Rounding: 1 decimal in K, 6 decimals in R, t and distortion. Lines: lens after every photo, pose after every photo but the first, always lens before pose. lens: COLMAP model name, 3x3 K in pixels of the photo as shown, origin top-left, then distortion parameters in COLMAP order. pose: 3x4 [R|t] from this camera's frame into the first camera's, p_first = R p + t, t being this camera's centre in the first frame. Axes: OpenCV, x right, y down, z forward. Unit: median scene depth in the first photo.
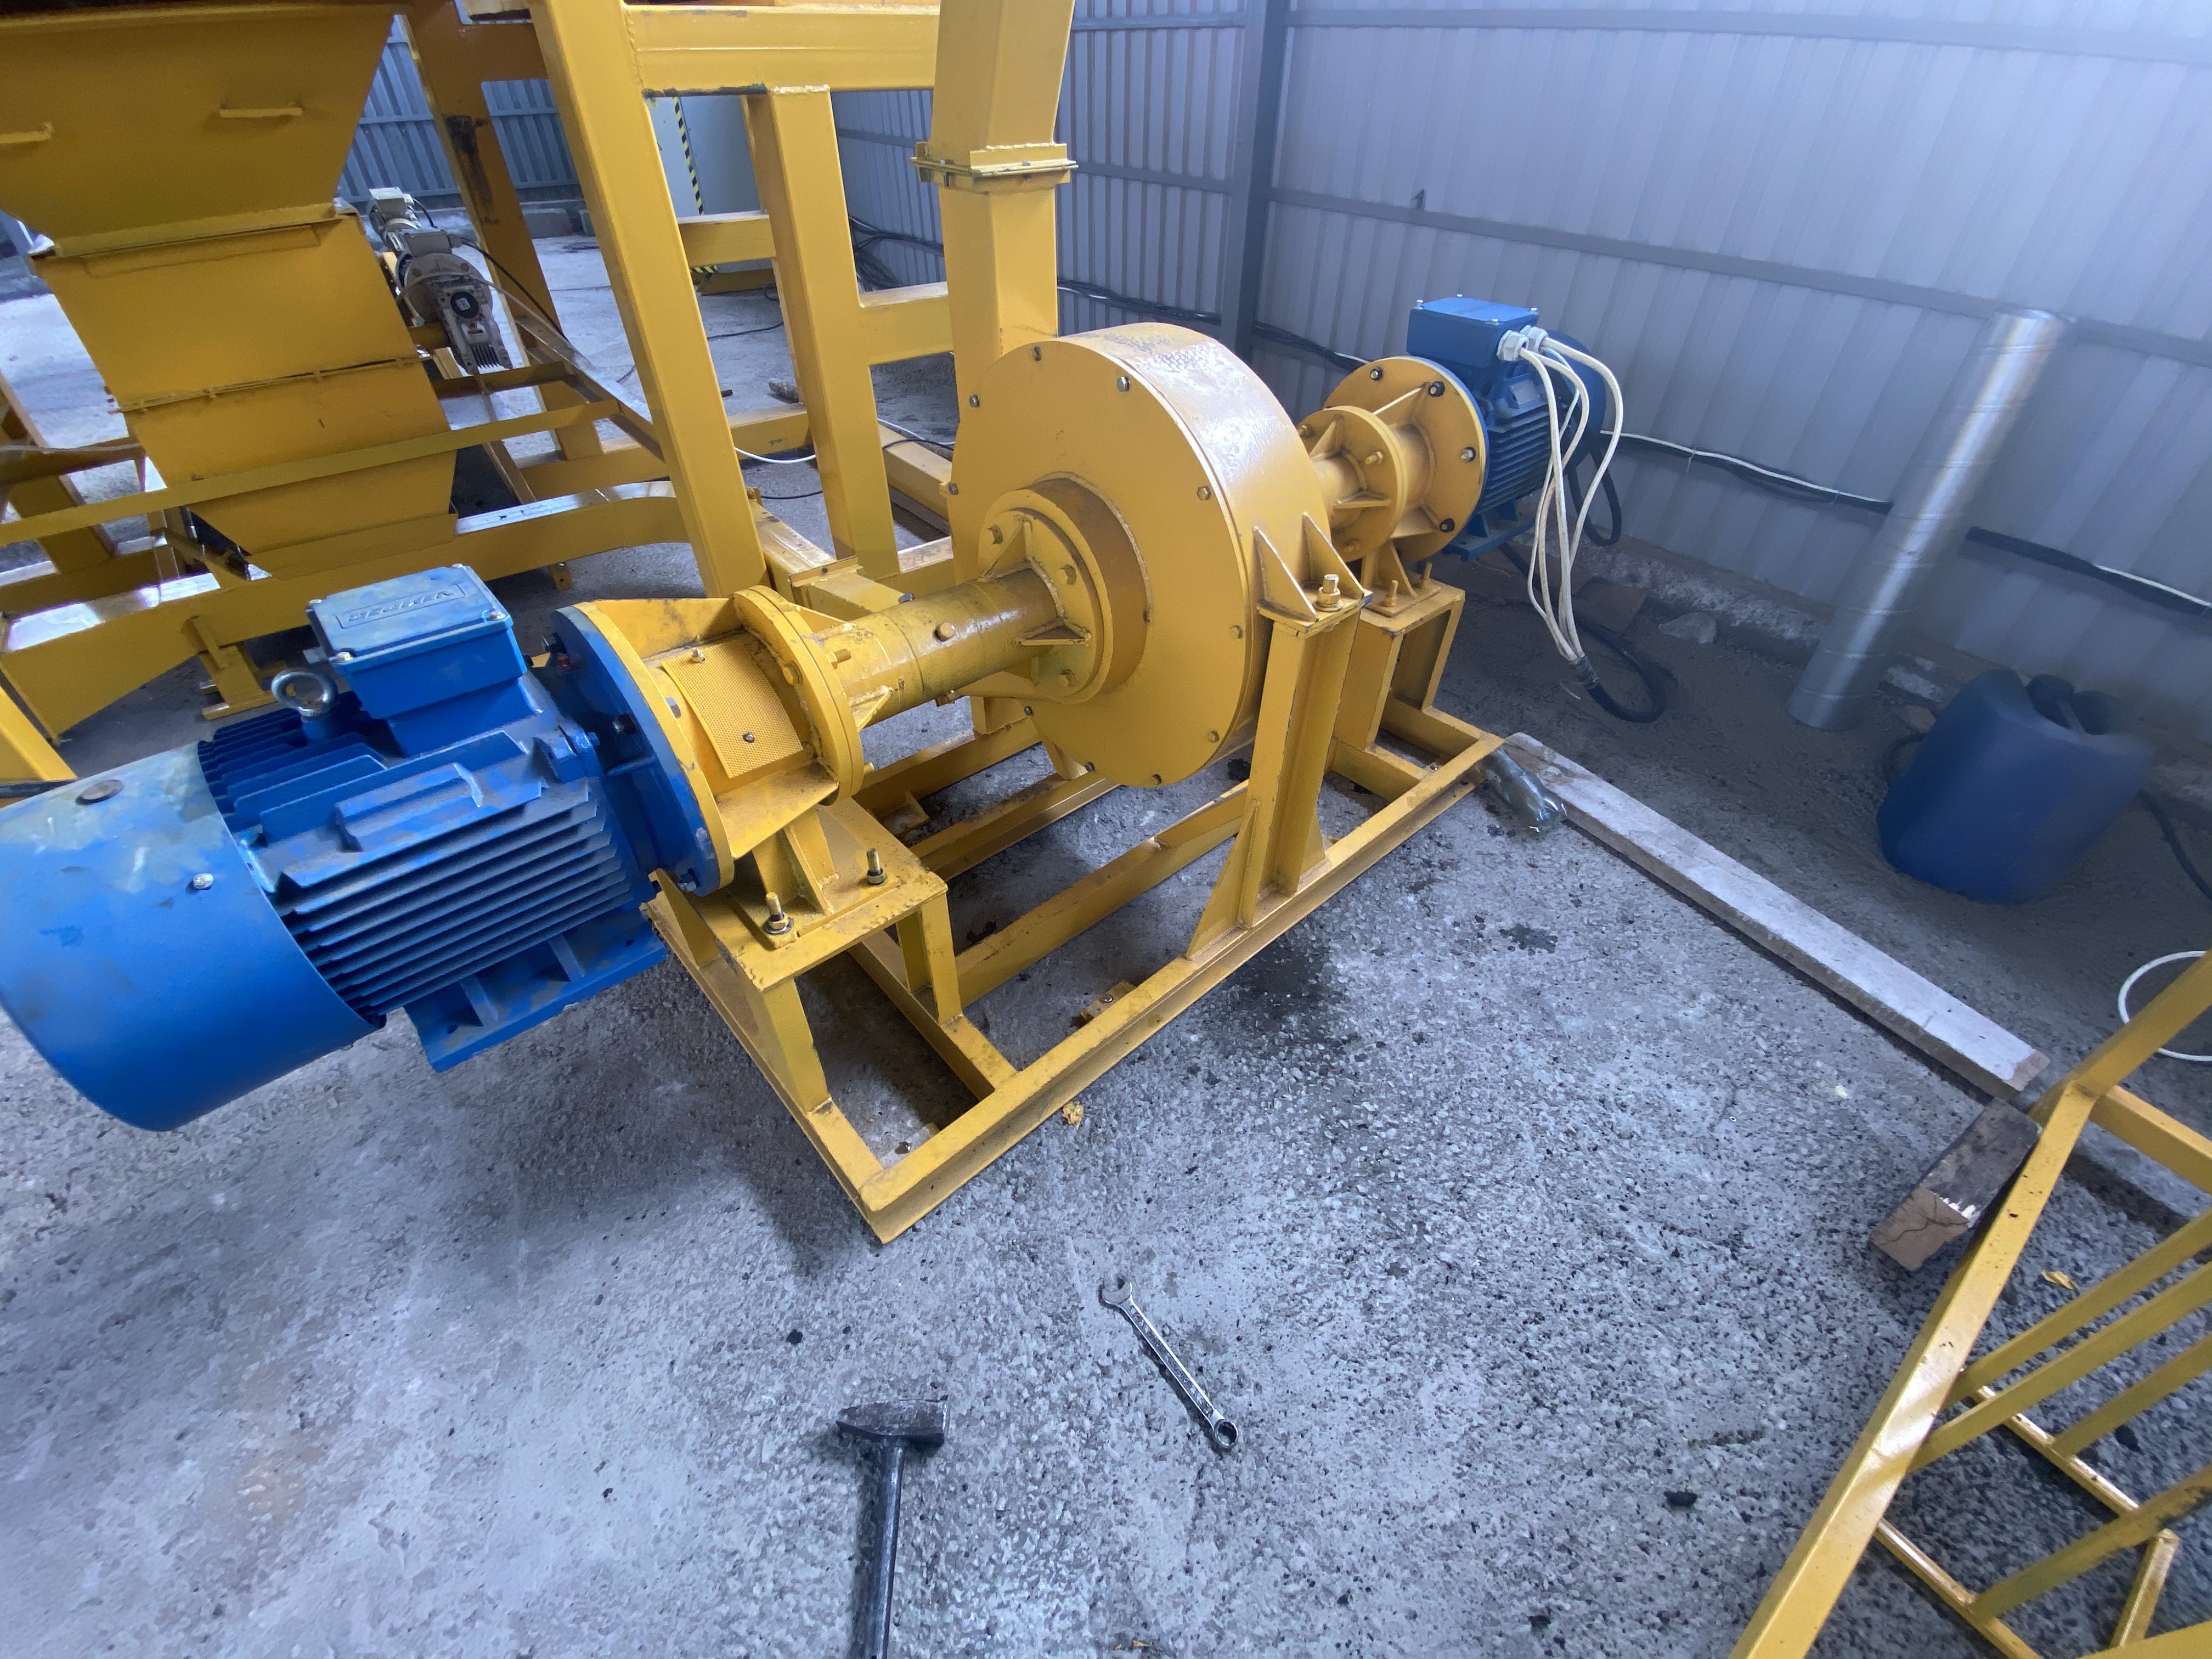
lens RADIAL K [[889.3, 0, 1112.5], [0, 889.3, 825.8], [0, 0, 1]] dist [0.010243, -0.015036]
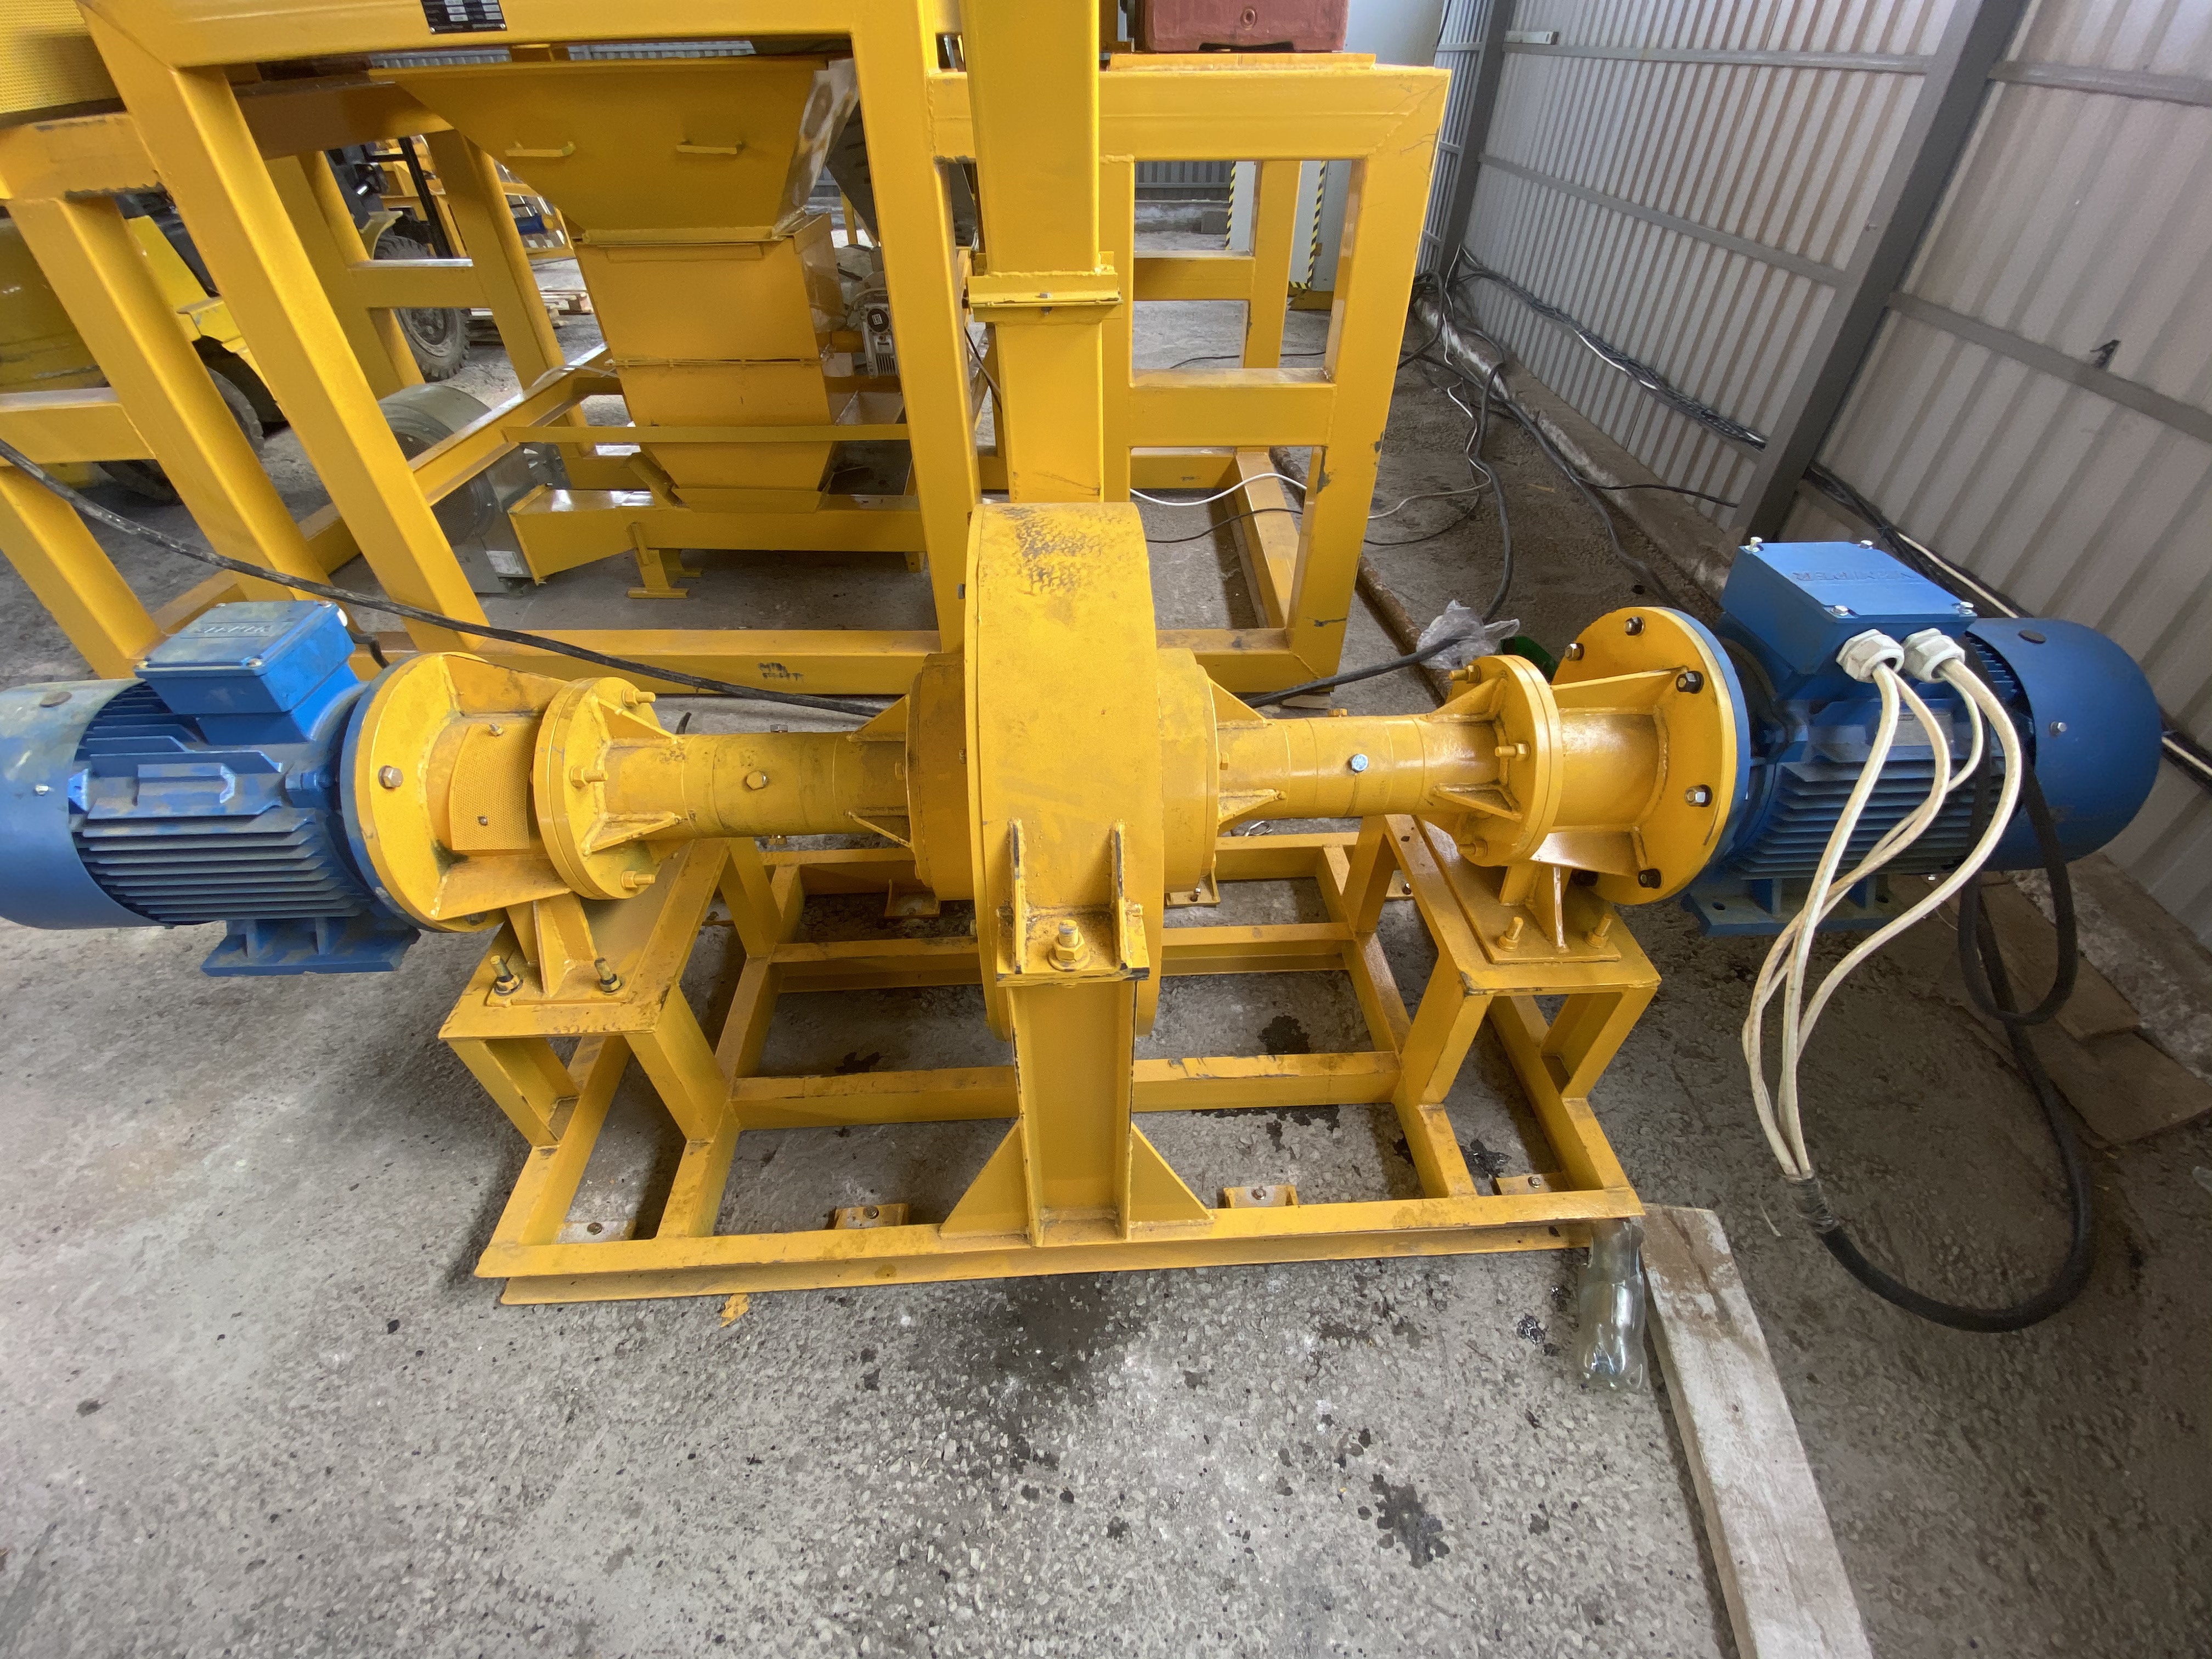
lens RADIAL K [[904.2, 0, 1117.2], [0, 904.2, 826.9], [0, 0, 1]] dist [0.001099, -0.013112]
pose [[0.775894, 0.405926, -0.482922, 0.467820], [-0.408243, 0.906674, 0.106205, -0.351464], [0.480964, 0.114746, 0.869199, 0.309447]]
